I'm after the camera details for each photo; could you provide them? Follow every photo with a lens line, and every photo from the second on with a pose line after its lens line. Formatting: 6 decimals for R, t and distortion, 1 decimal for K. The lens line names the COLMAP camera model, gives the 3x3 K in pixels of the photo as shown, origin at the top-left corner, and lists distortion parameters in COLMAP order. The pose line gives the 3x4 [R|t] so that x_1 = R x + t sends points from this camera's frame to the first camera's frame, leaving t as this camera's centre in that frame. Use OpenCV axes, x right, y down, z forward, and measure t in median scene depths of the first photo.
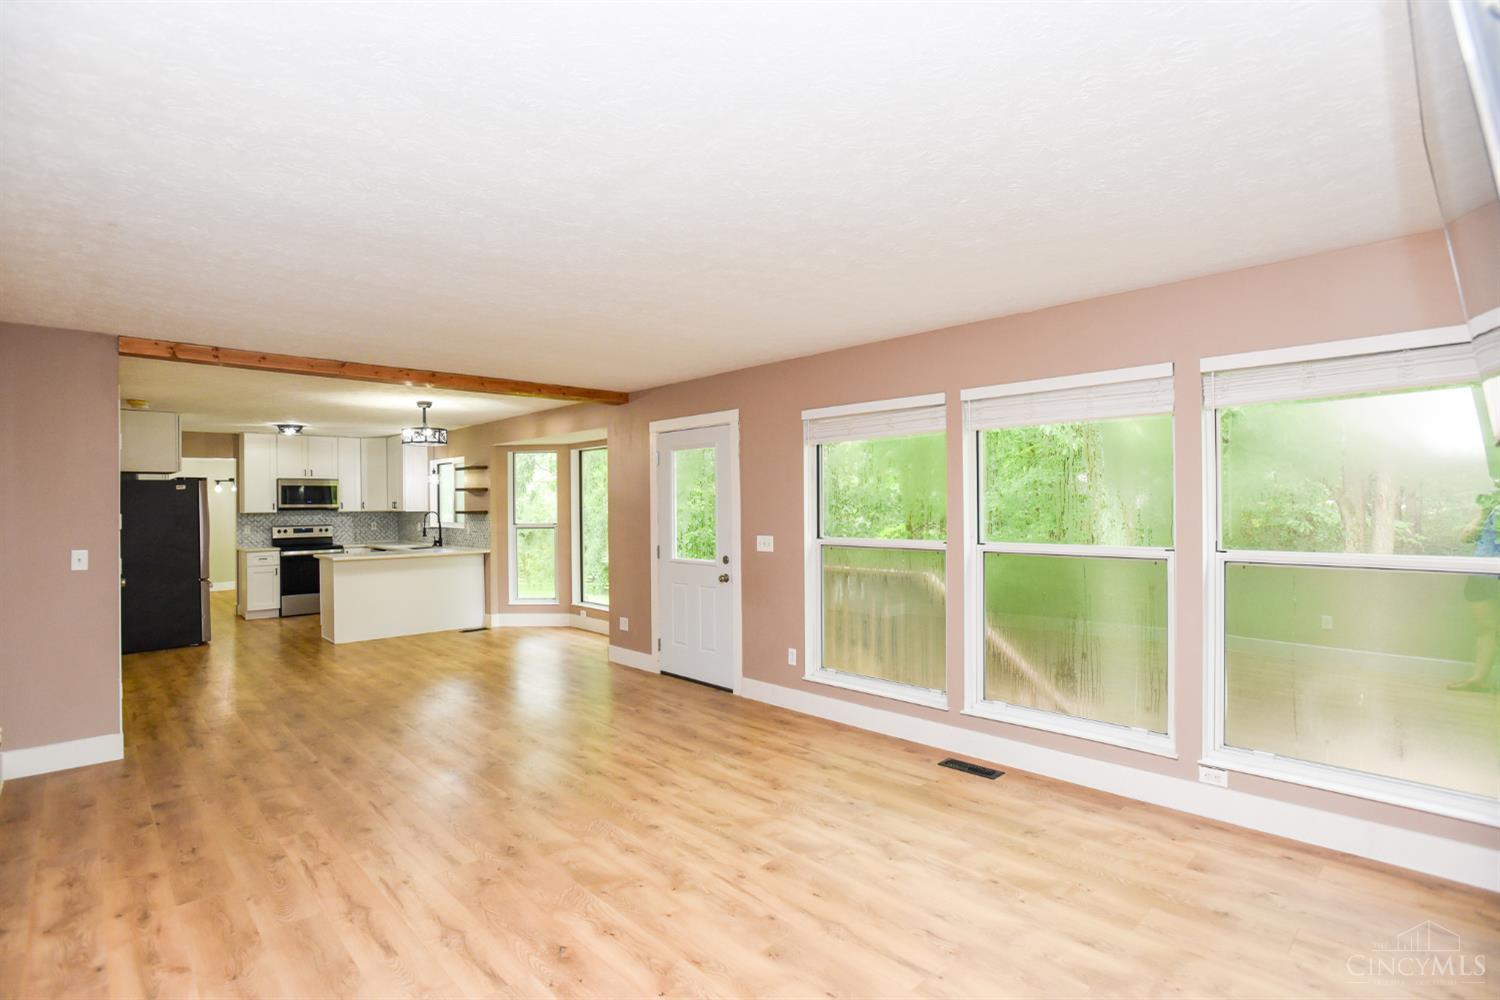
lens RADIAL K [[723.4, 0, 746.3], [0, 723.4, 509.6], [0, 0, 1]] dist [-0.050627, 0.010421]
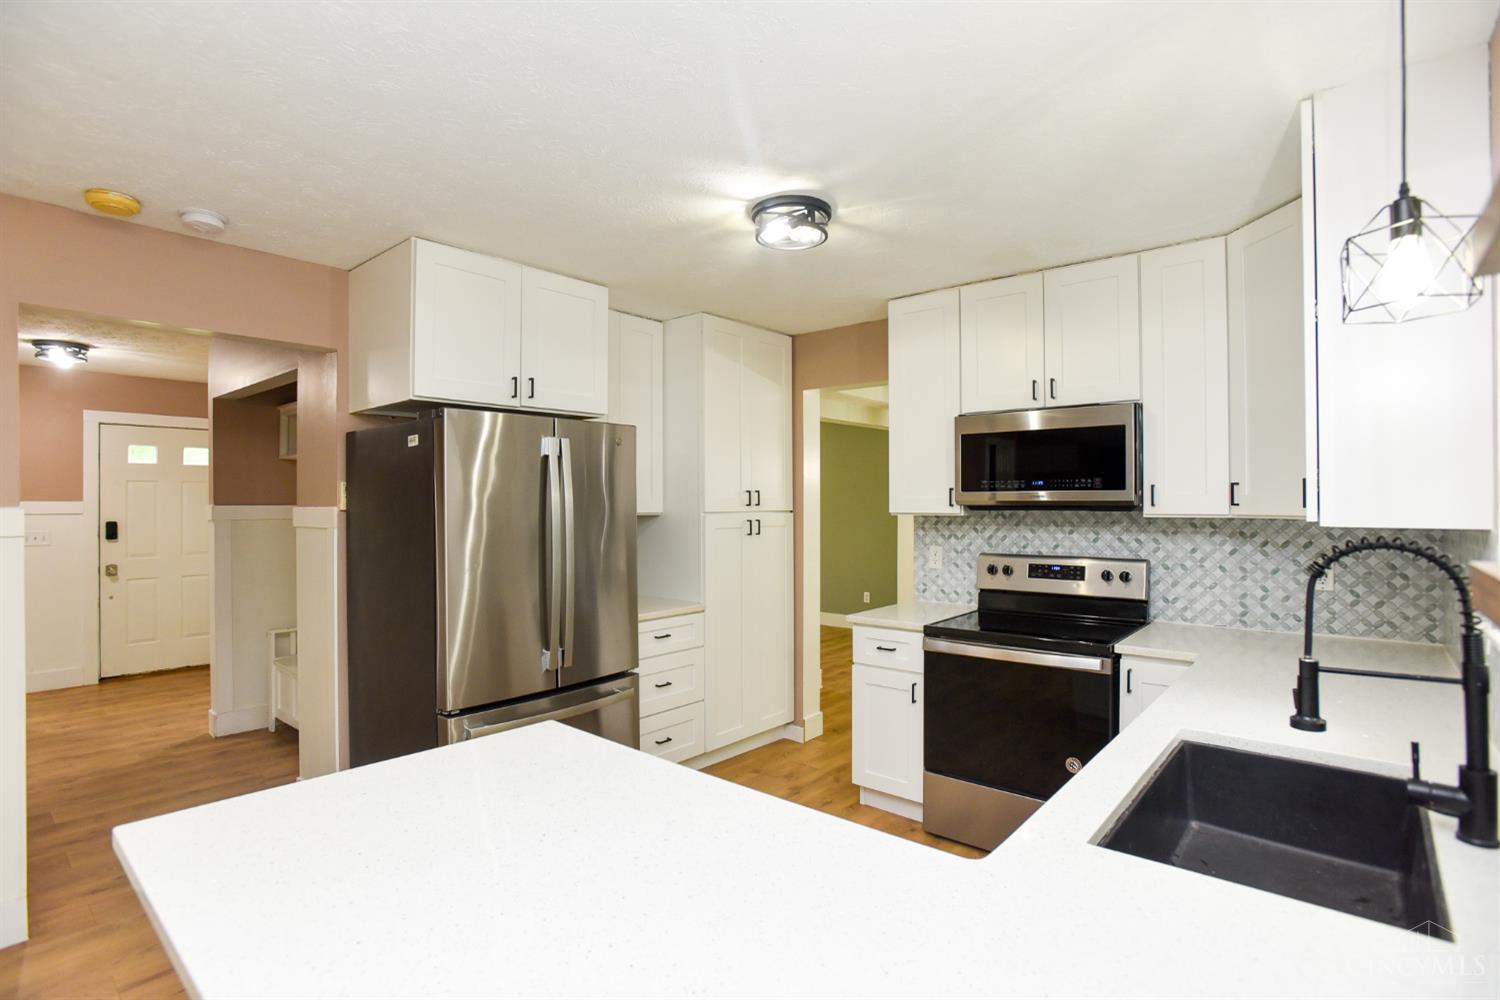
lens RADIAL K [[723.4, 0, 750.0], [0, 723.4, 499.9], [0, 0, 1]] dist [-0.050627, 0.010421]
pose [[0.089806, 0.001190, -0.995959, -0.307903], [-0.005257, 0.999986, 0.000721, -0.003058], [0.995945, 0.005171, 0.089811, 0.824212]]
